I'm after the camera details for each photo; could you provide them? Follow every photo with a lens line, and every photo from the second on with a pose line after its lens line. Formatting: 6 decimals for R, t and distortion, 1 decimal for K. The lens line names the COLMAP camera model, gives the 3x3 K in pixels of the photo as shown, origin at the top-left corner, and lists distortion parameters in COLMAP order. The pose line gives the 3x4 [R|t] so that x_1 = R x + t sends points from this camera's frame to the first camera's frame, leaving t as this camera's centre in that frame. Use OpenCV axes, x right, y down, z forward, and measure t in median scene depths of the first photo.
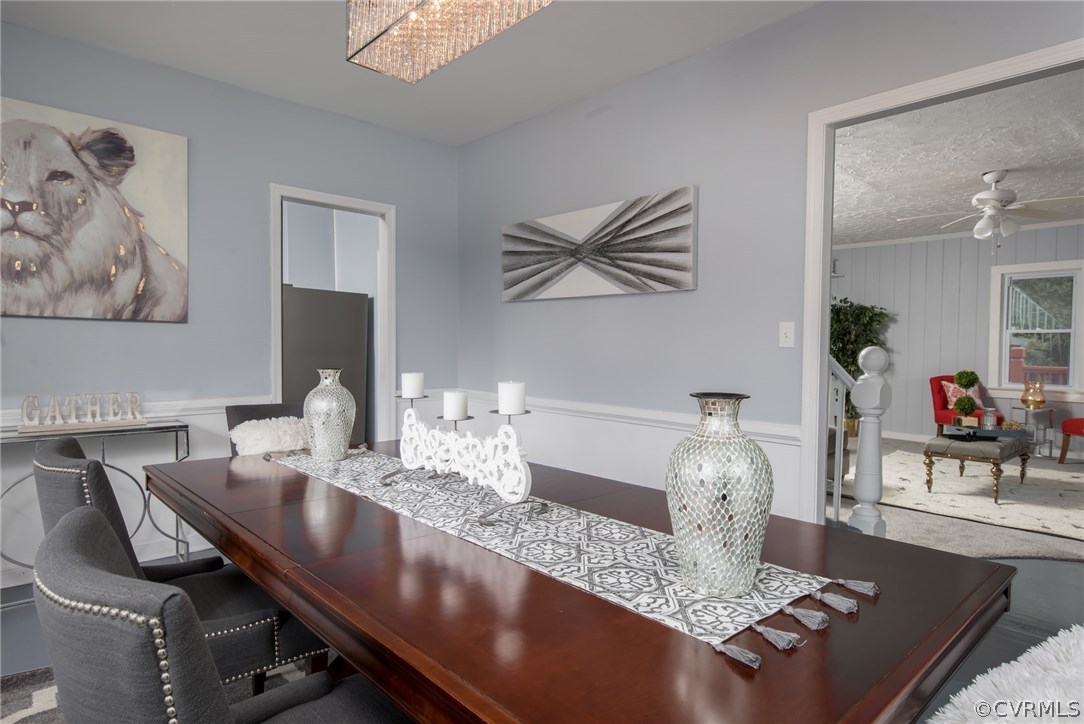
lens RADIAL K [[609.7, 0, 540.3], [0, 609.7, 362.7], [0, 0, 1]] dist [-0.000635, 0.000367]
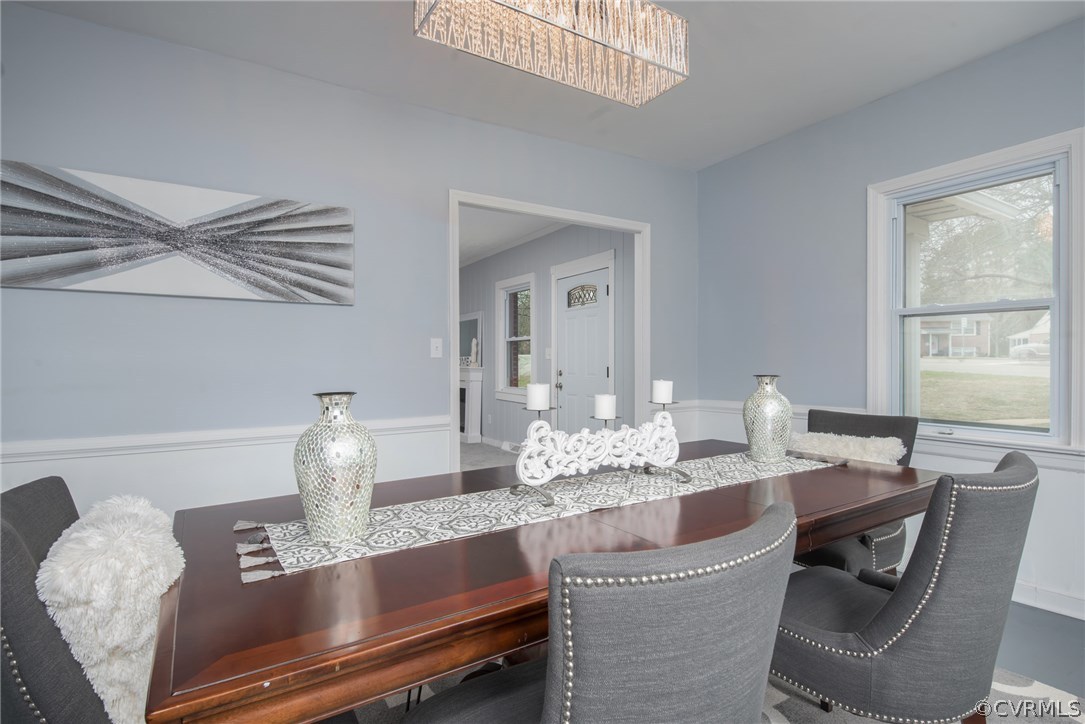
lens RADIAL K [[546.7, 0, 543.6], [0, 546.7, 358.7], [0, 0, 1]] dist [0.000919, -0.002756]
pose [[0.162351, -0.008398, 0.986697, -0.627711], [0.036478, 0.999331, 0.002503, -0.014792], [-0.986059, 0.035586, 0.162549, 0.498613]]
